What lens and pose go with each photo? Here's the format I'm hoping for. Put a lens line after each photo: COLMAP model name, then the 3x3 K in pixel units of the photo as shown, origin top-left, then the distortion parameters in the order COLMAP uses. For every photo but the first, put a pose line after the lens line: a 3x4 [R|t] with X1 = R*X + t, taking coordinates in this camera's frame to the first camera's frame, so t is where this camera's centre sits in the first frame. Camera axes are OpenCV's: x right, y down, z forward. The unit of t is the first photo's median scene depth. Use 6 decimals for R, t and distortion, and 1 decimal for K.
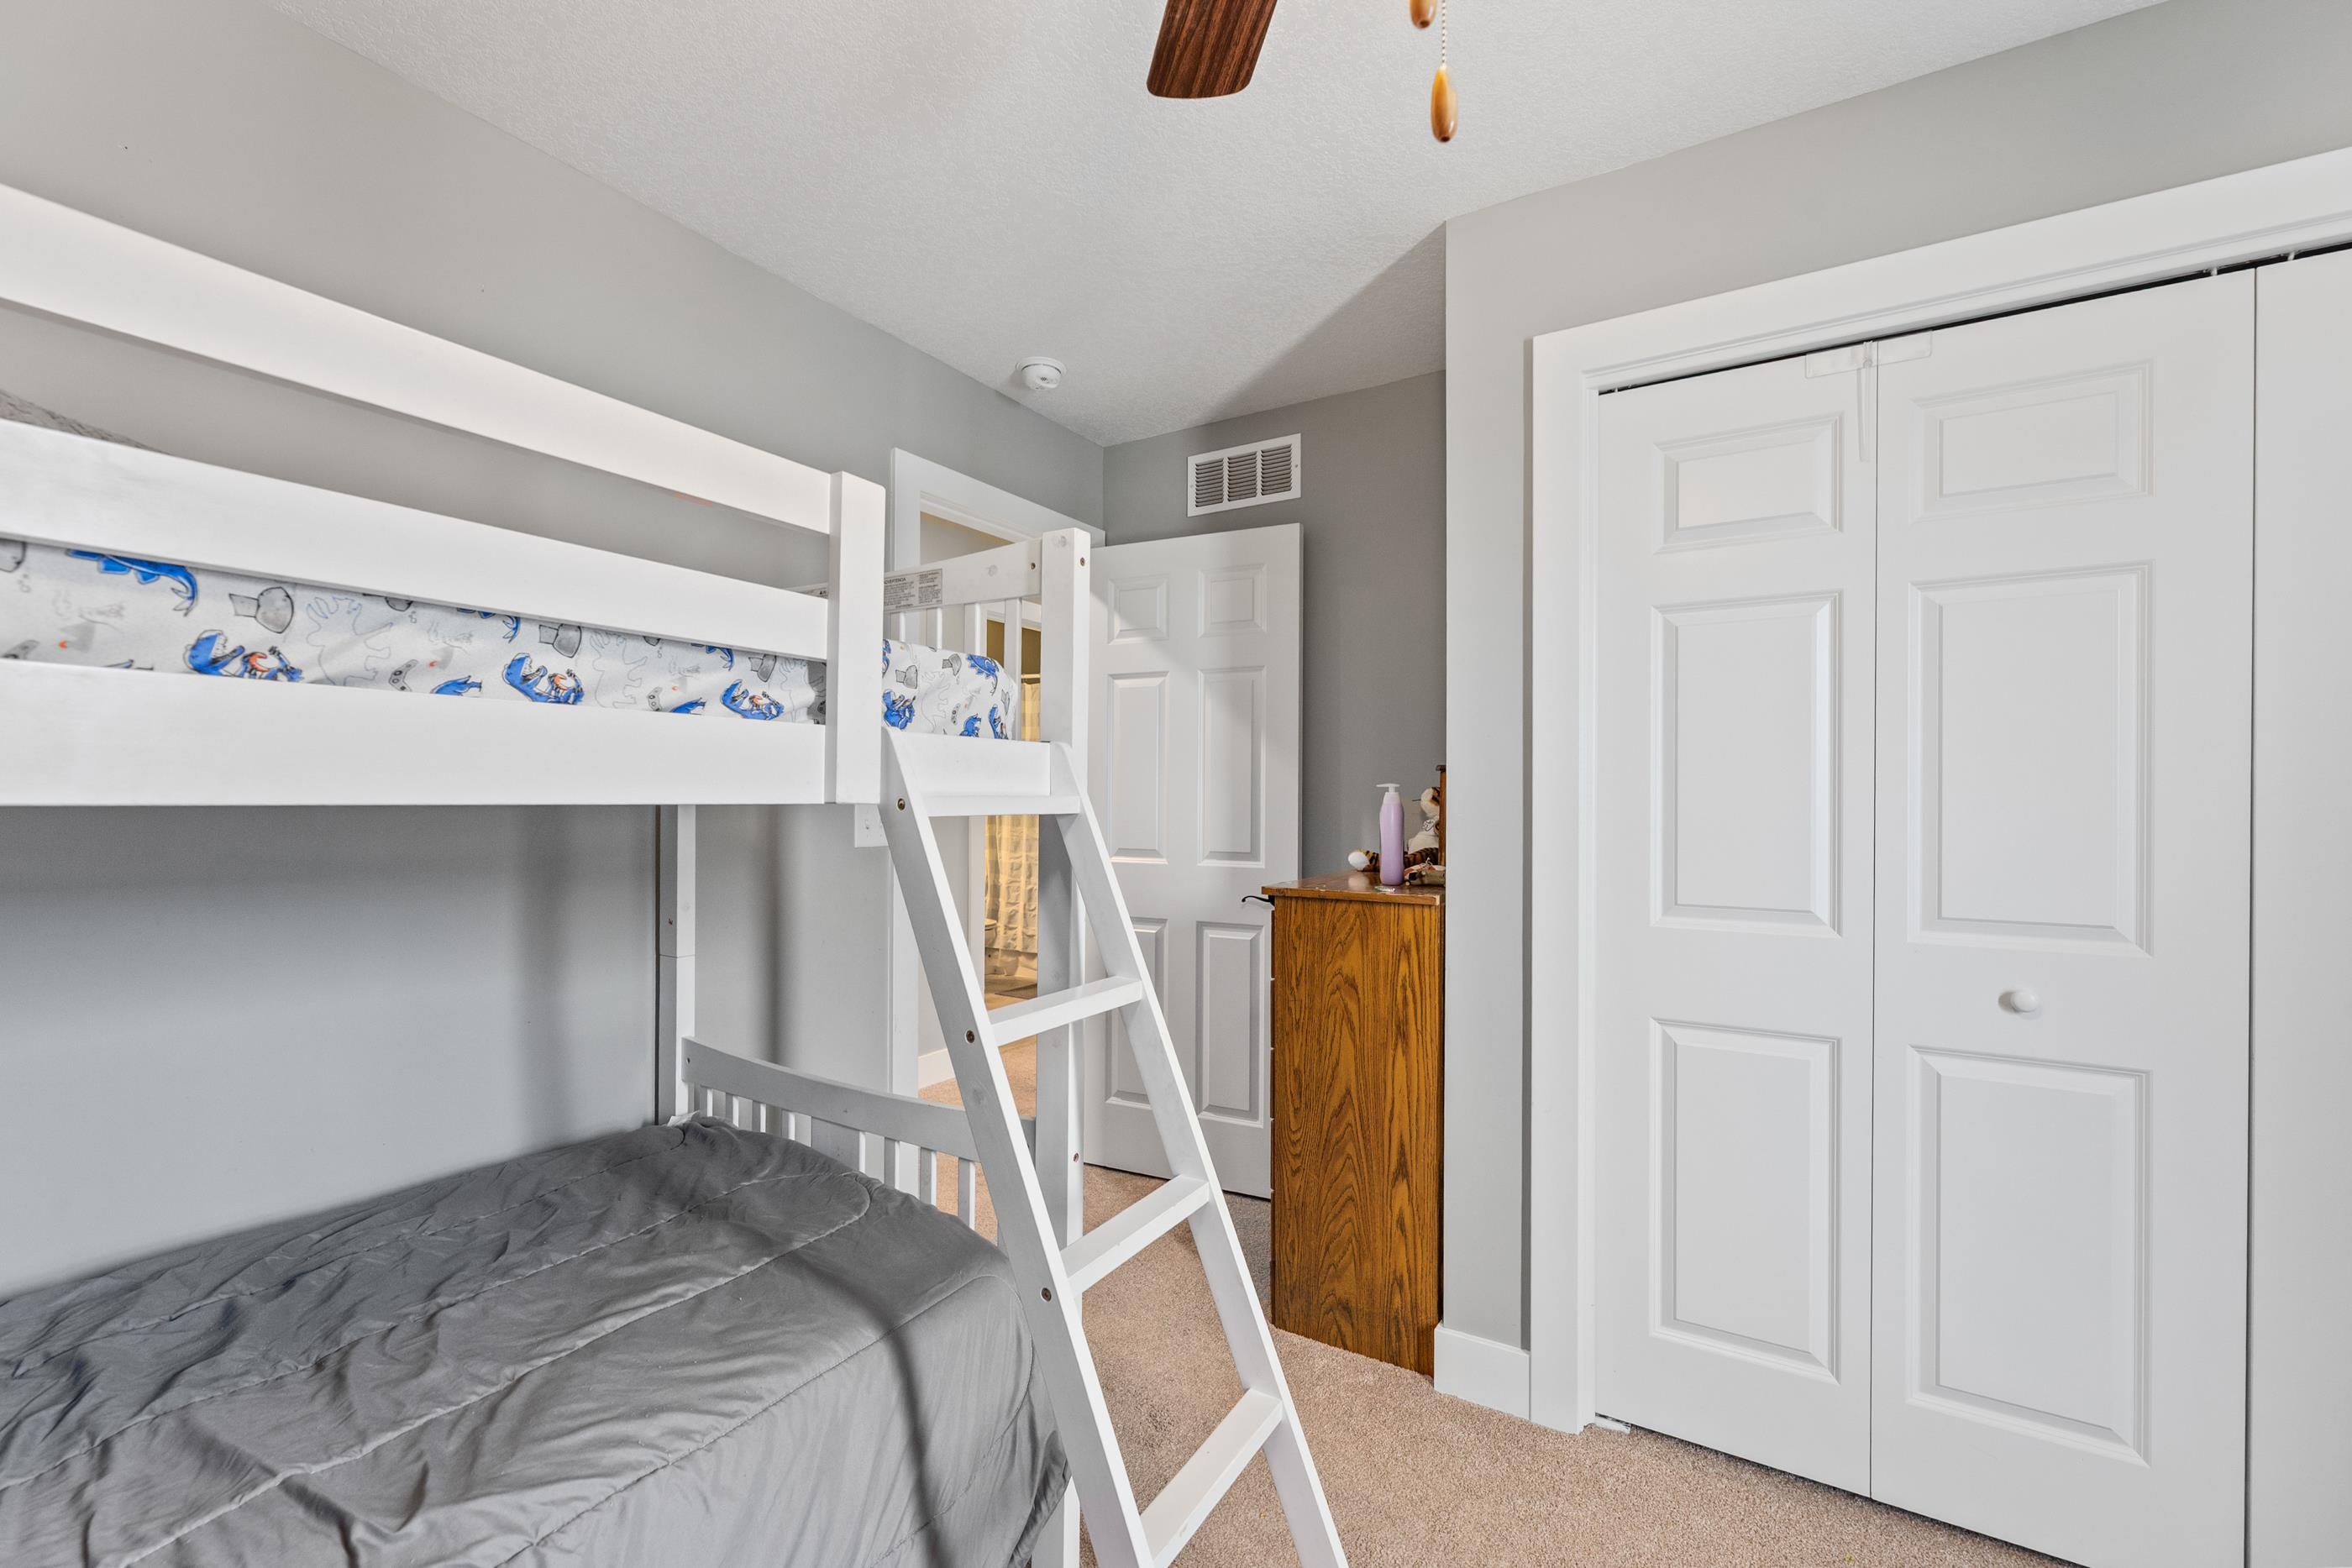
lens RADIAL K [[966.1, 0, 1161.2], [0, 966.1, 782.5], [0, 0, 1]] dist [-0.000026, 0.000124]
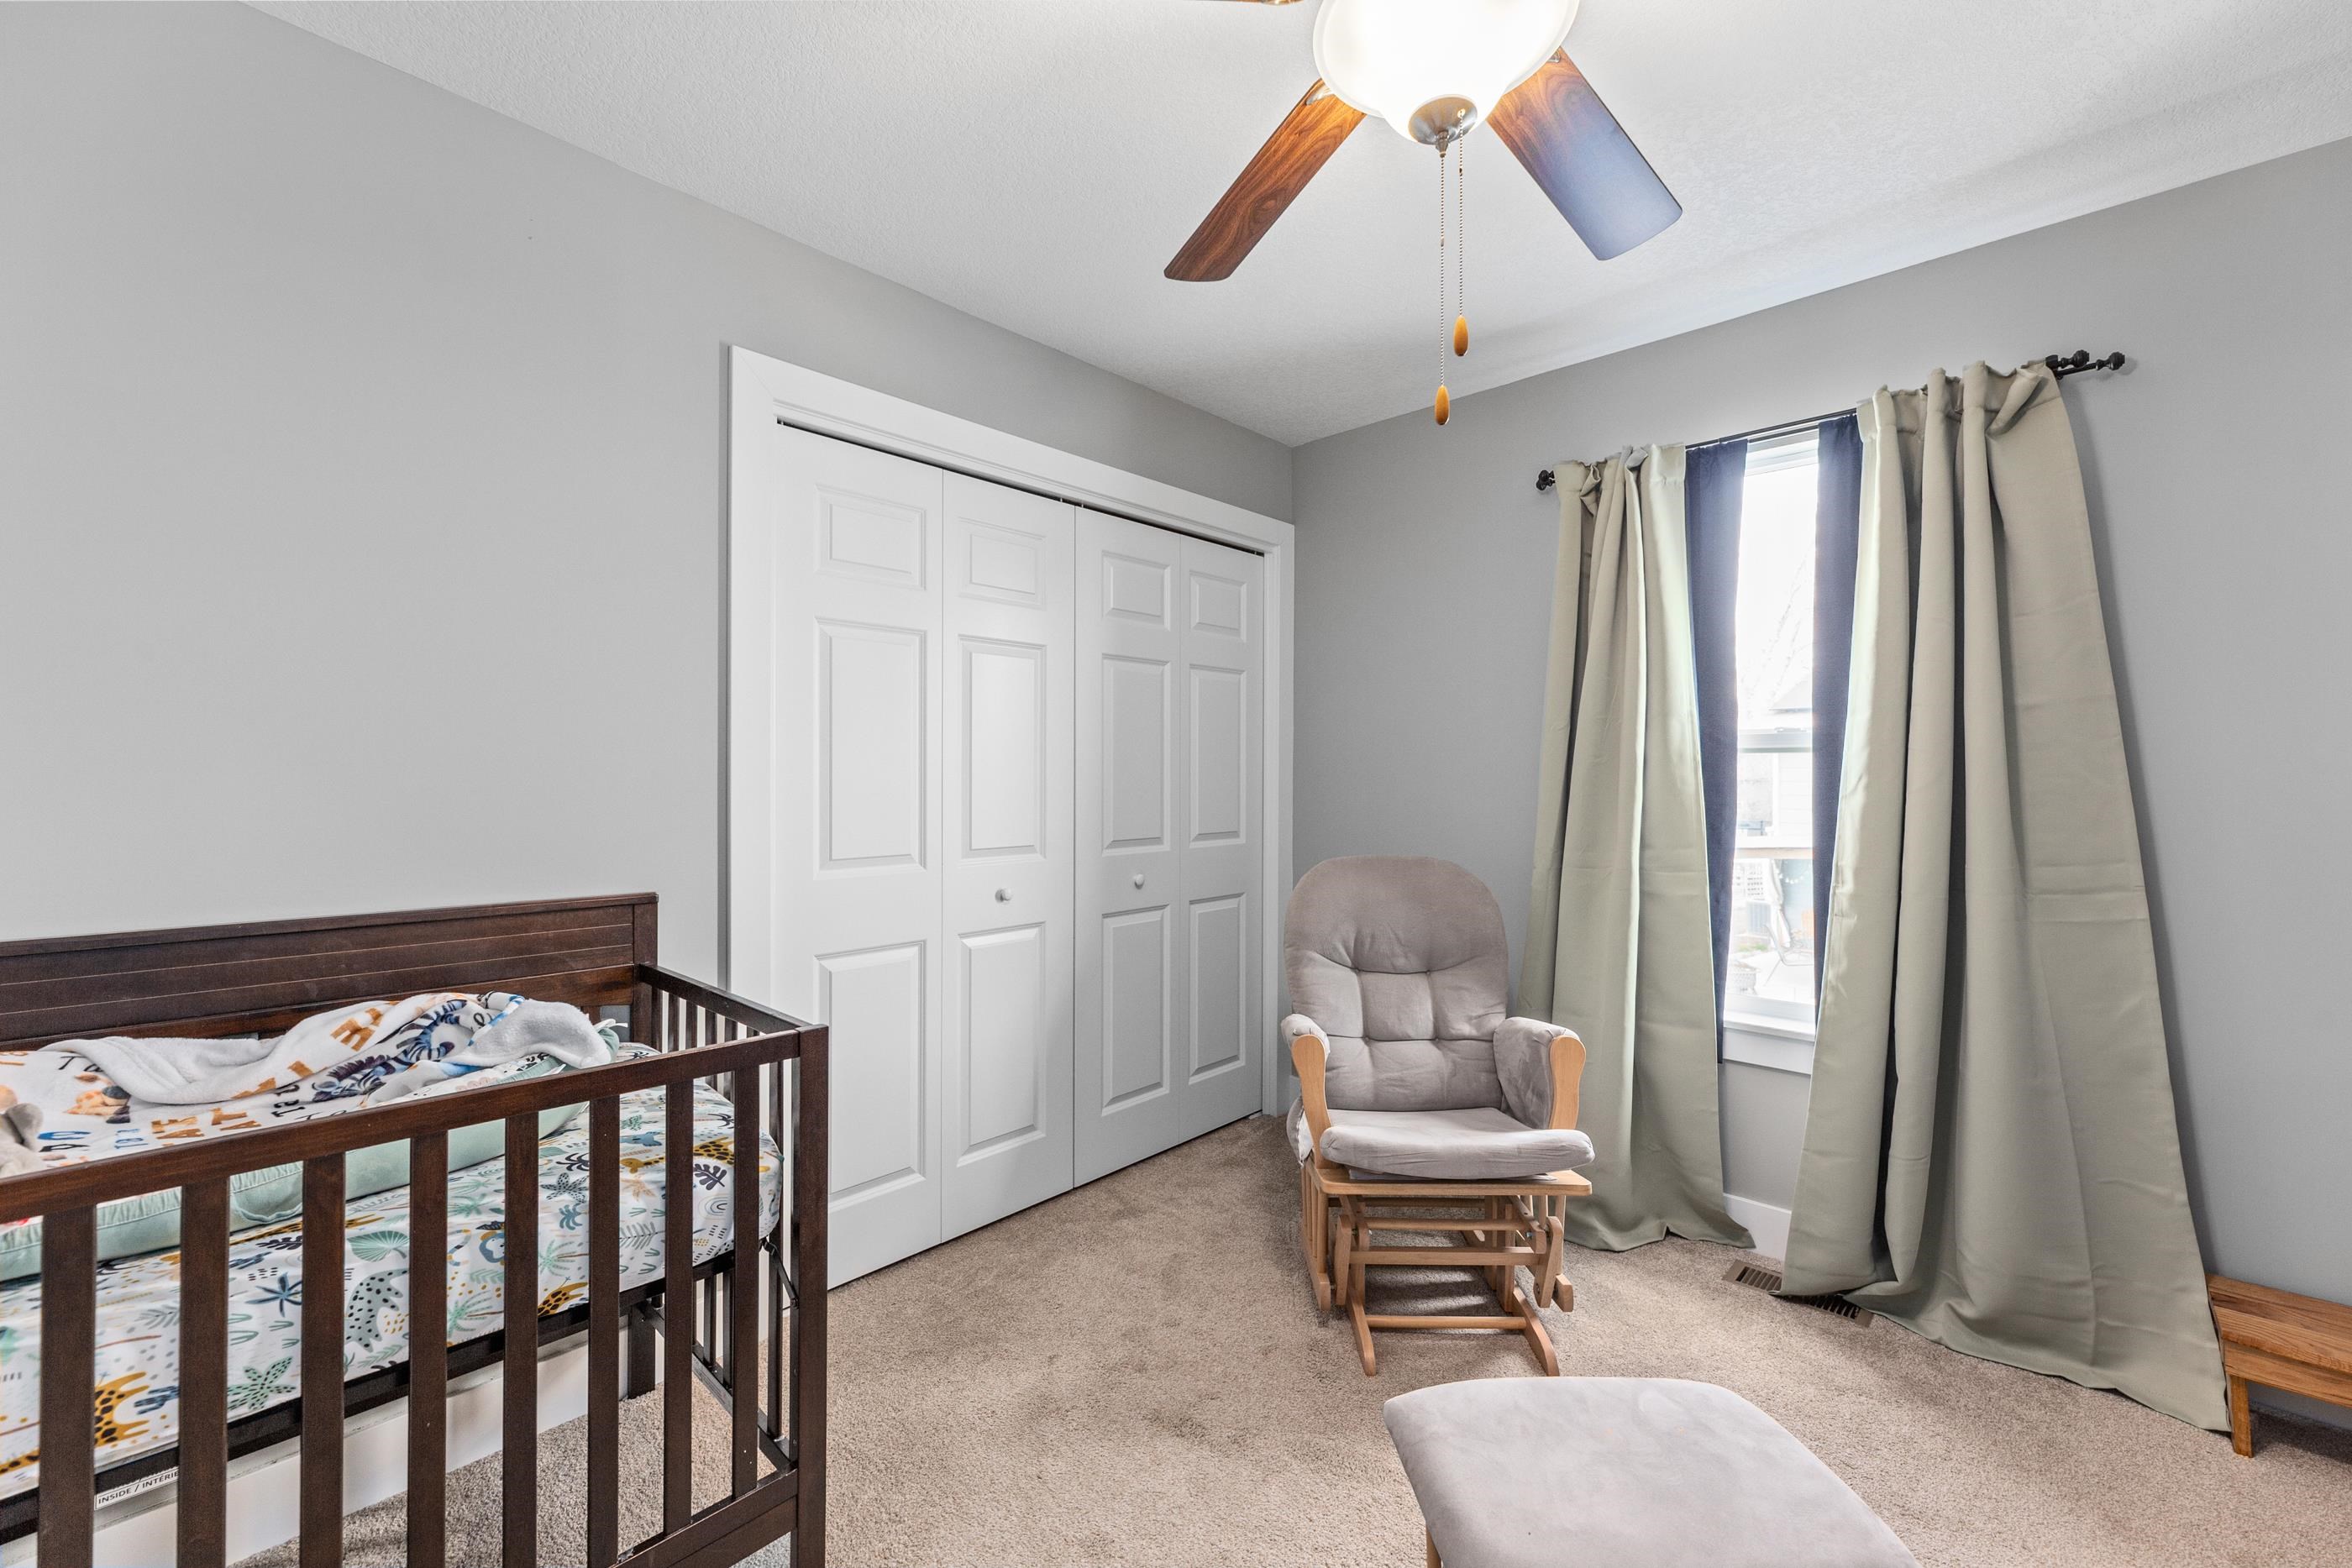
lens RADIAL K [[966.1, 0, 1161.2], [0, 966.1, 782.5], [0, 0, 1]] dist [-0.000026, 0.000124]
pose [[0.193181, -0.011134, 0.981100, -1.441944], [-0.005789, 0.999905, 0.012487, 0.017363], [-0.981146, -0.008092, 0.193099, 0.809640]]
